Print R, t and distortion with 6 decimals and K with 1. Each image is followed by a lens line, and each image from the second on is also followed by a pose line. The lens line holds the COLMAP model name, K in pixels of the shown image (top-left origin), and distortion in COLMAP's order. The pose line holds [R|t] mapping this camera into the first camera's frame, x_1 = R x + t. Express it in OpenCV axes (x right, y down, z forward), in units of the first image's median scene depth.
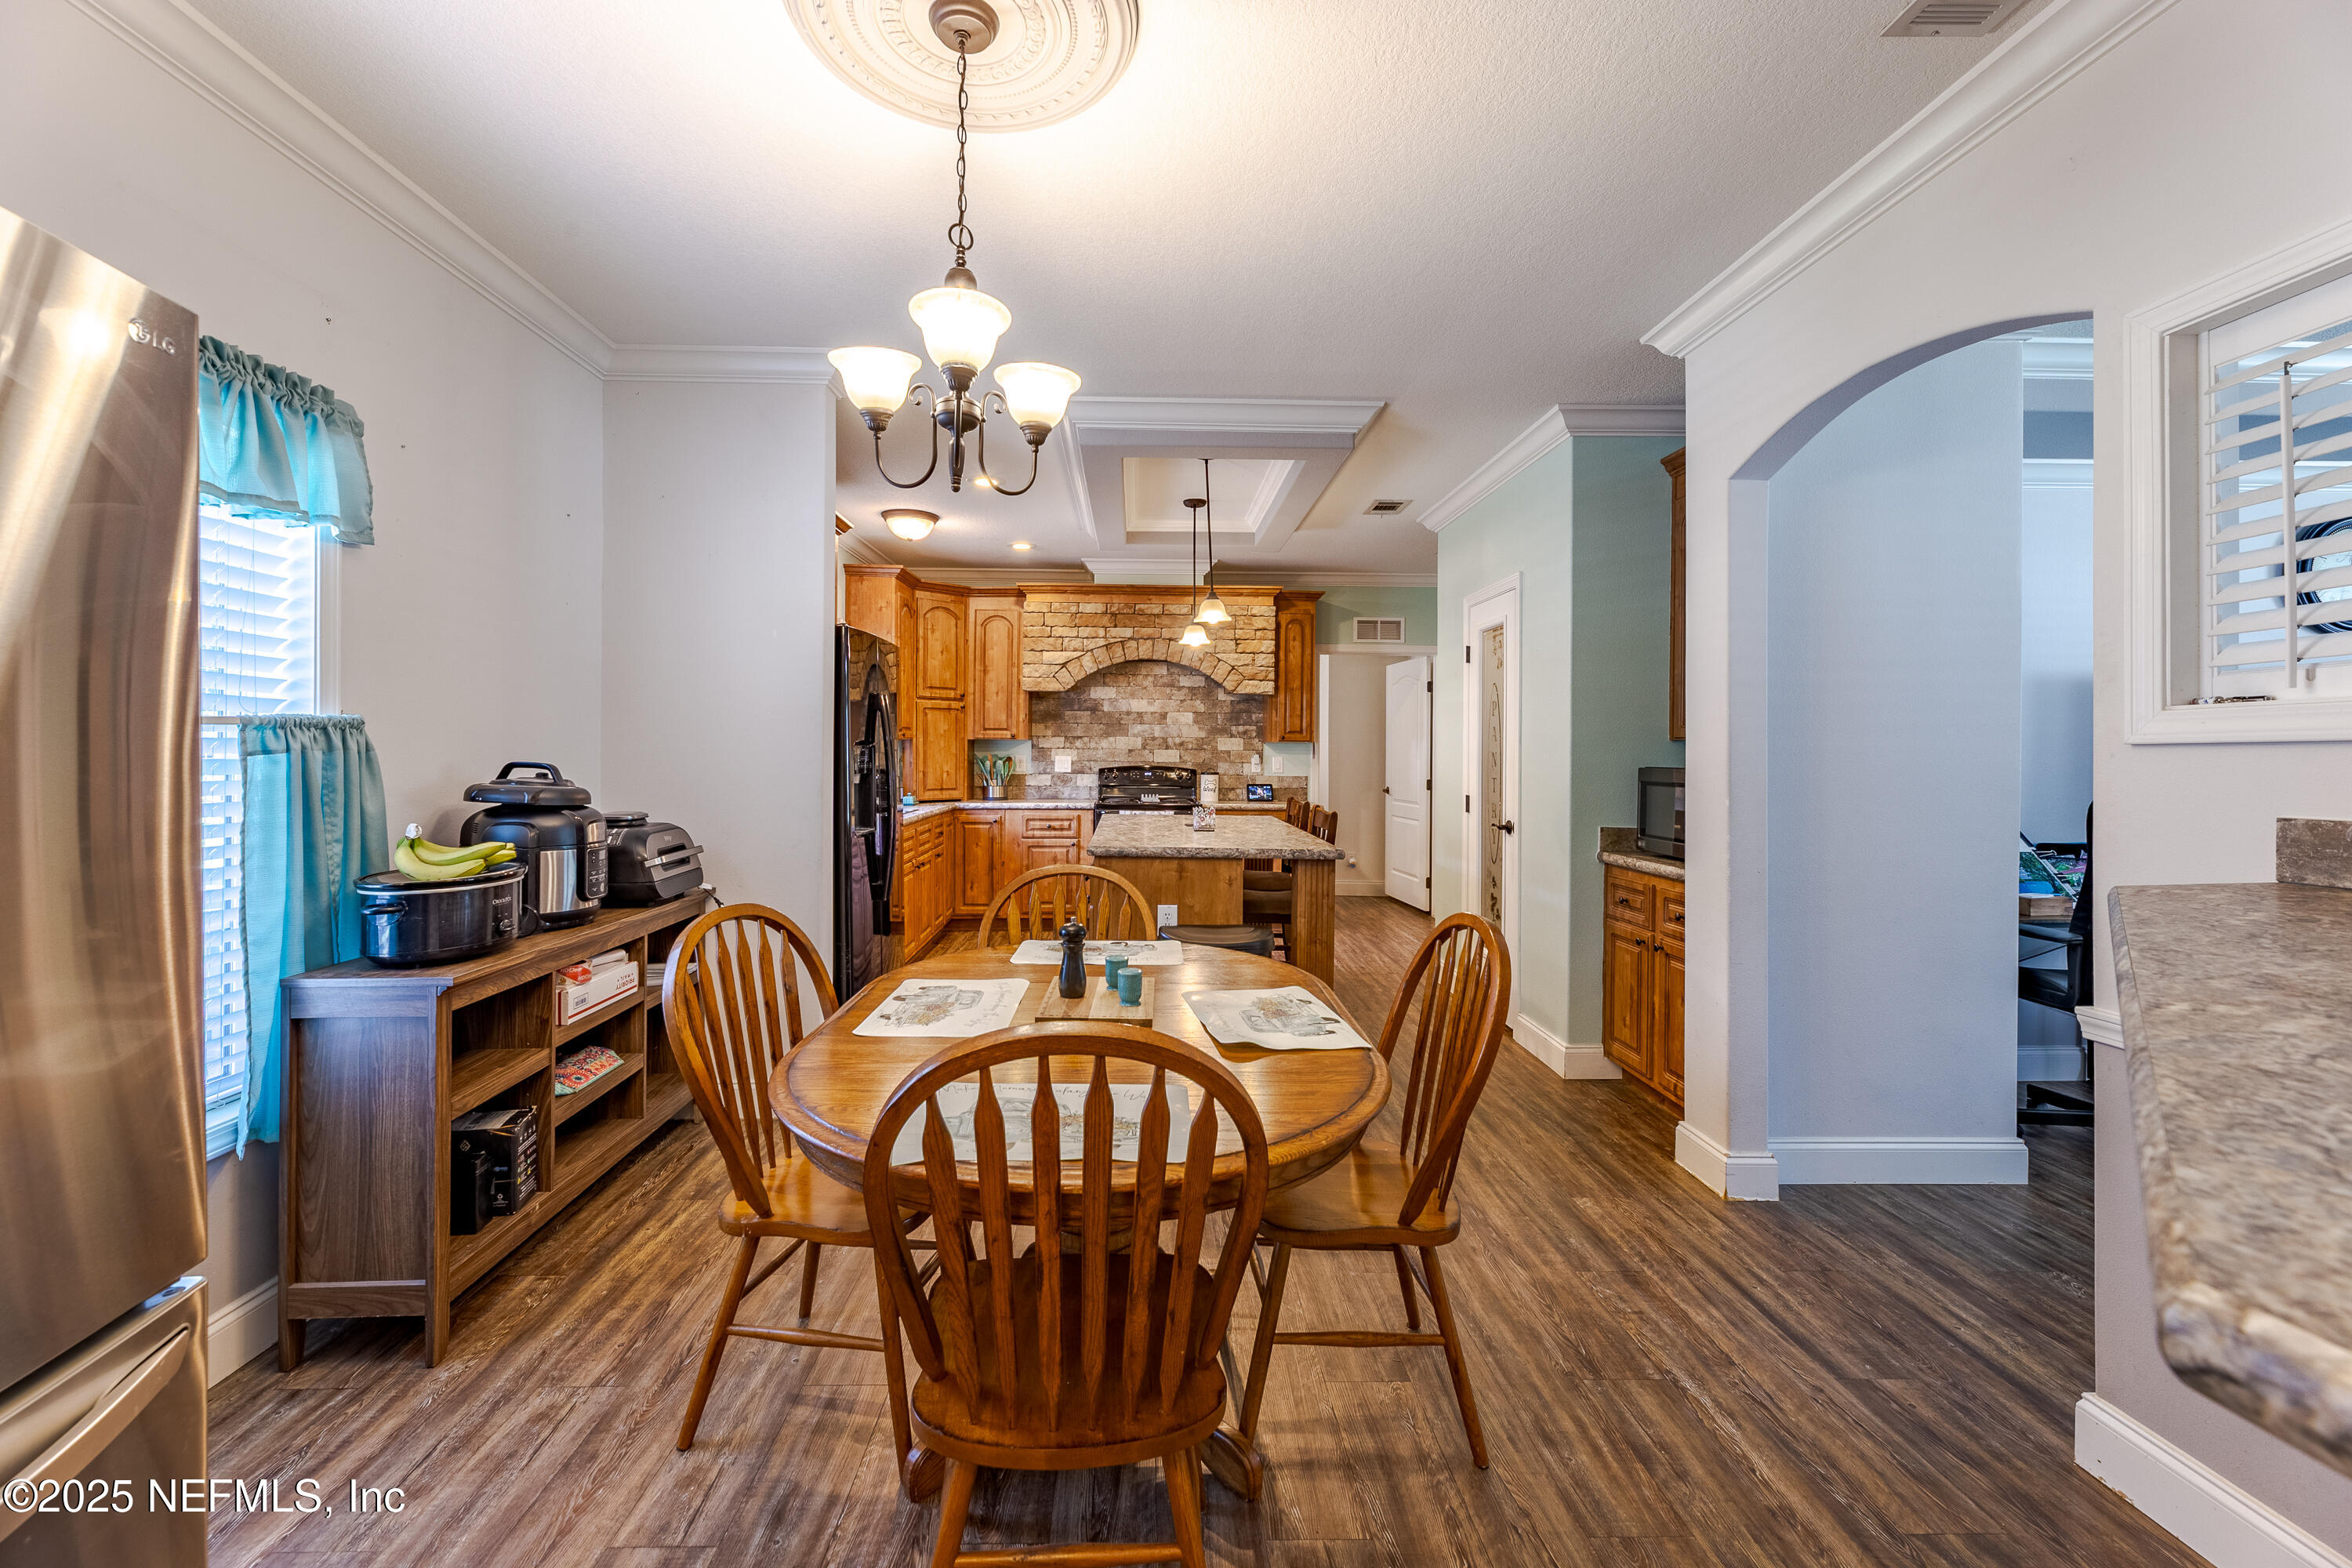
lens RADIAL K [[1019.0, 0, 1064.5], [0, 1019.0, 767.4], [0, 0, 1]] dist [0.020968, 0.000021]
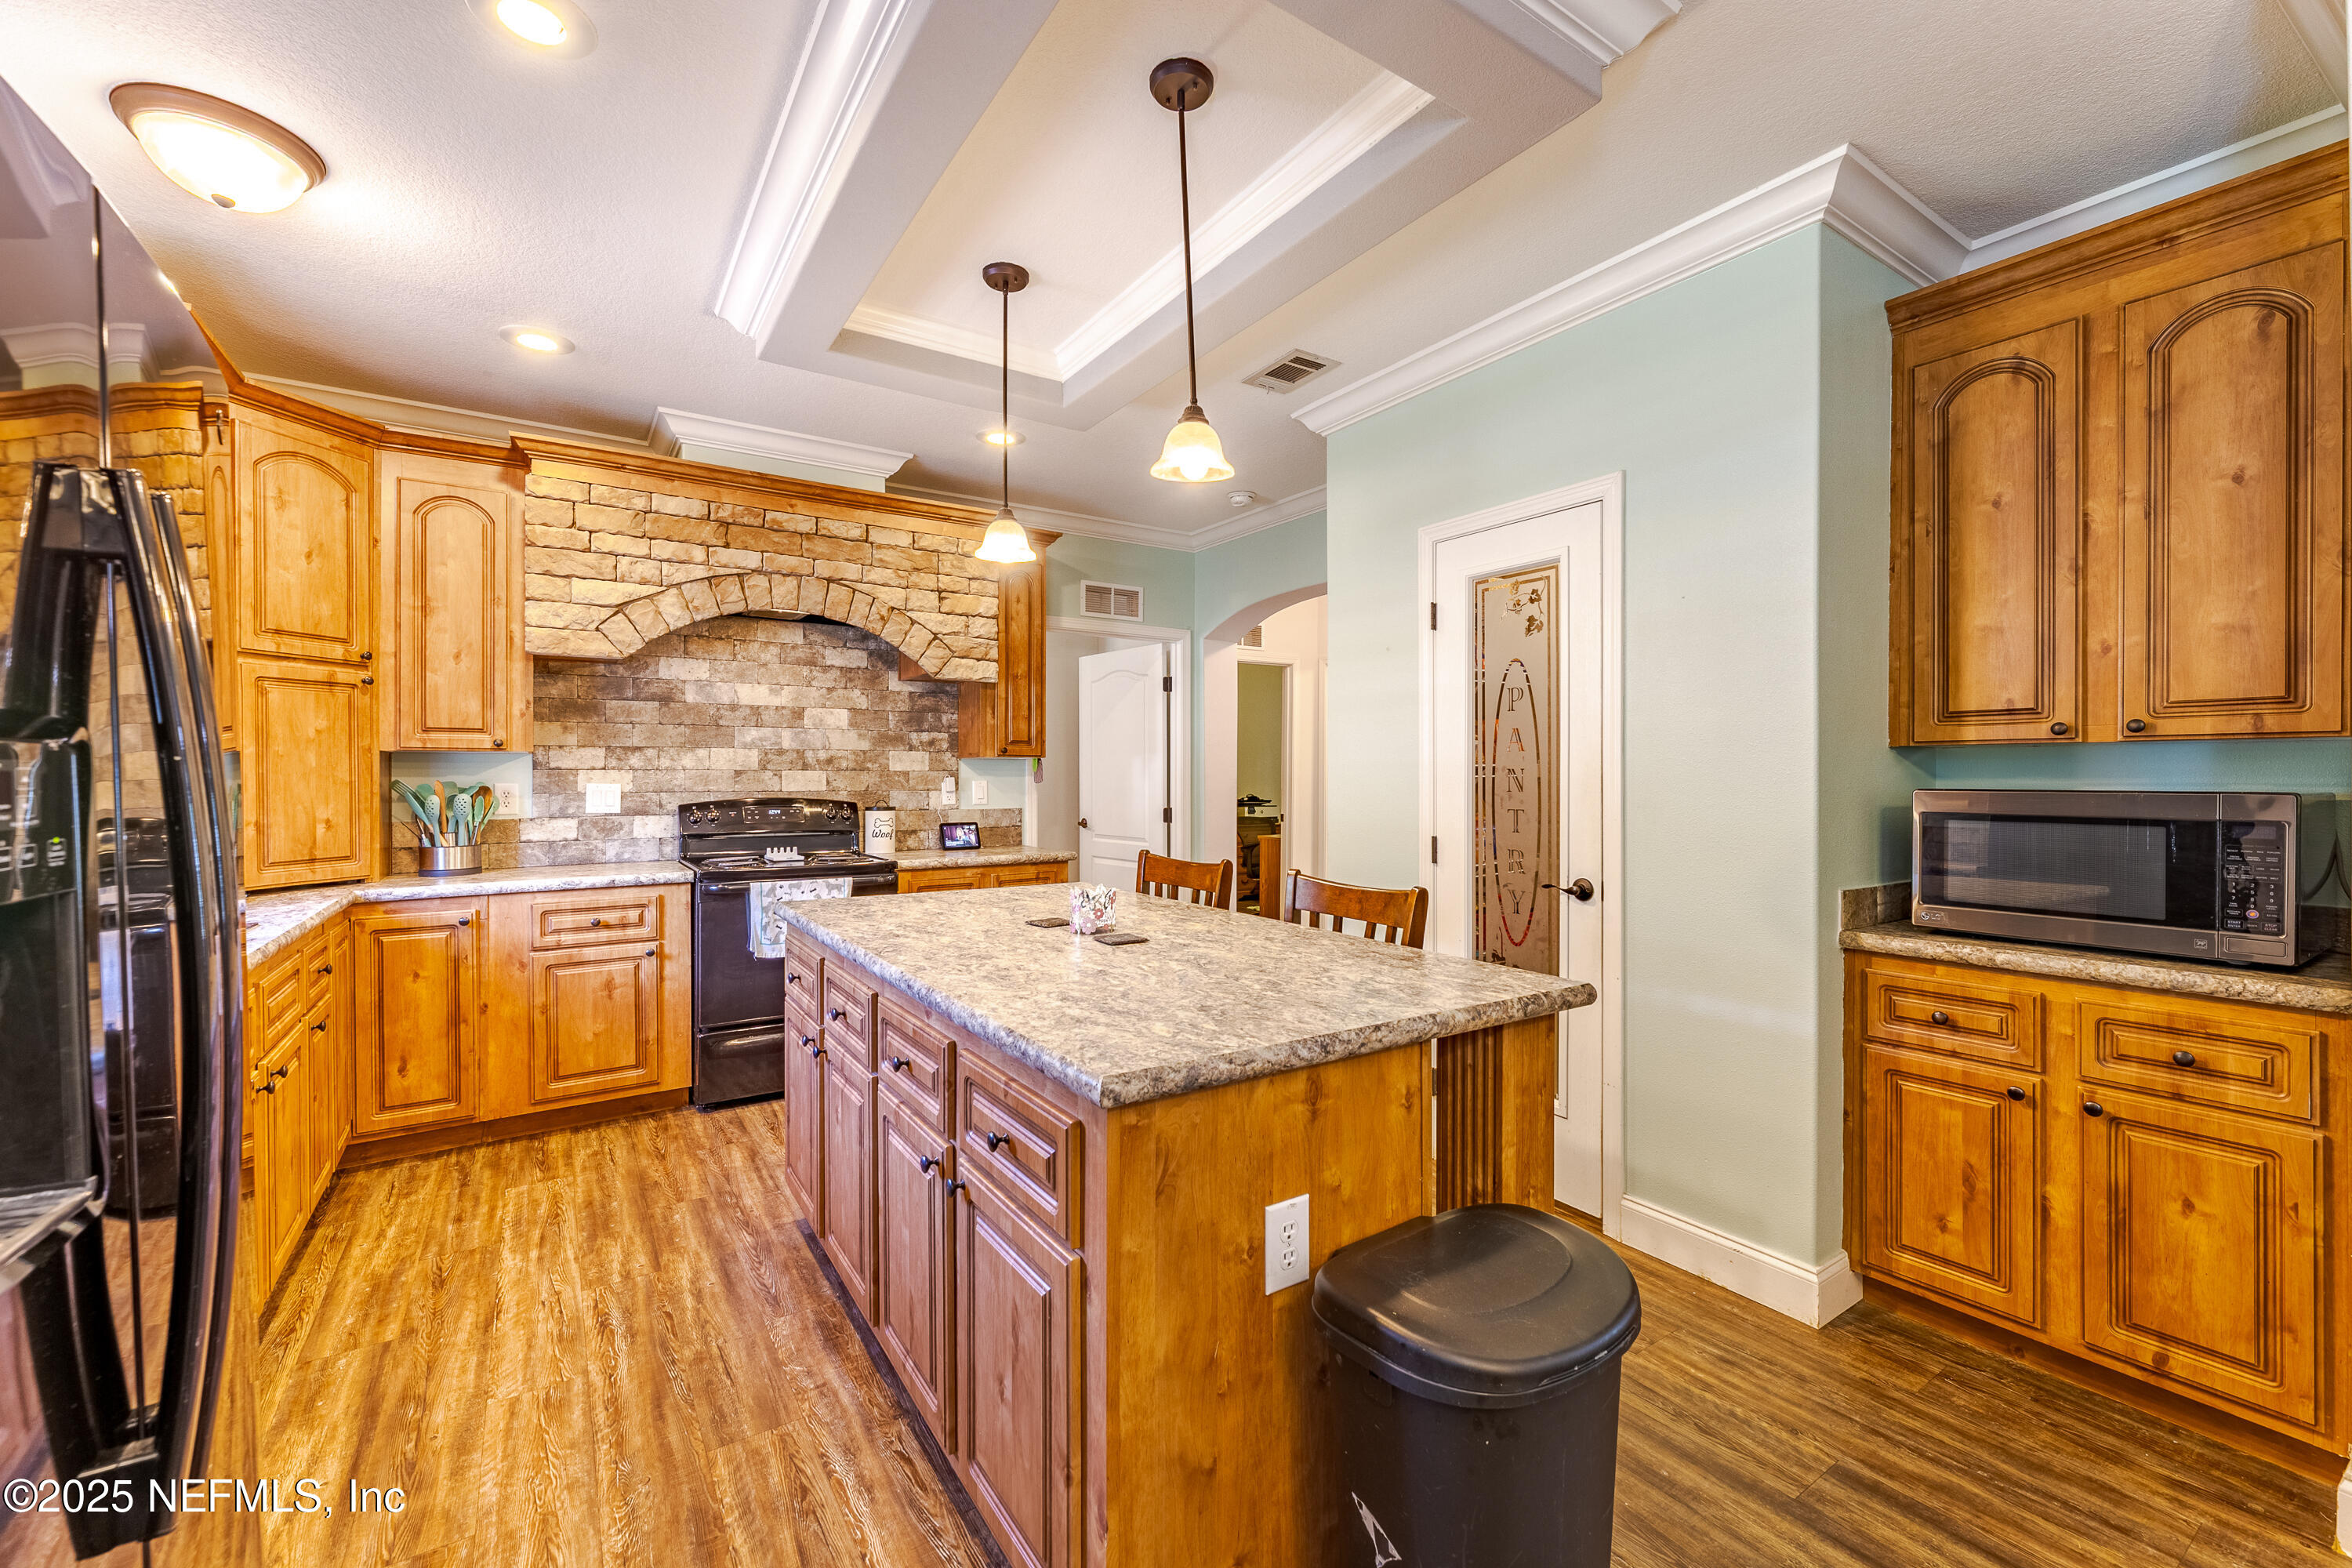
lens RADIAL K [[1006.9, 0, 1176.0], [0, 1006.9, 784.0], [0, 0, 1]] dist [0.001898, 0.000460]
pose [[0.806049, -0.013118, 0.591704, -0.076835], [0.016587, 0.999862, -0.000428, -0.005933], [-0.591617, 0.010160, 0.806155, 0.419011]]
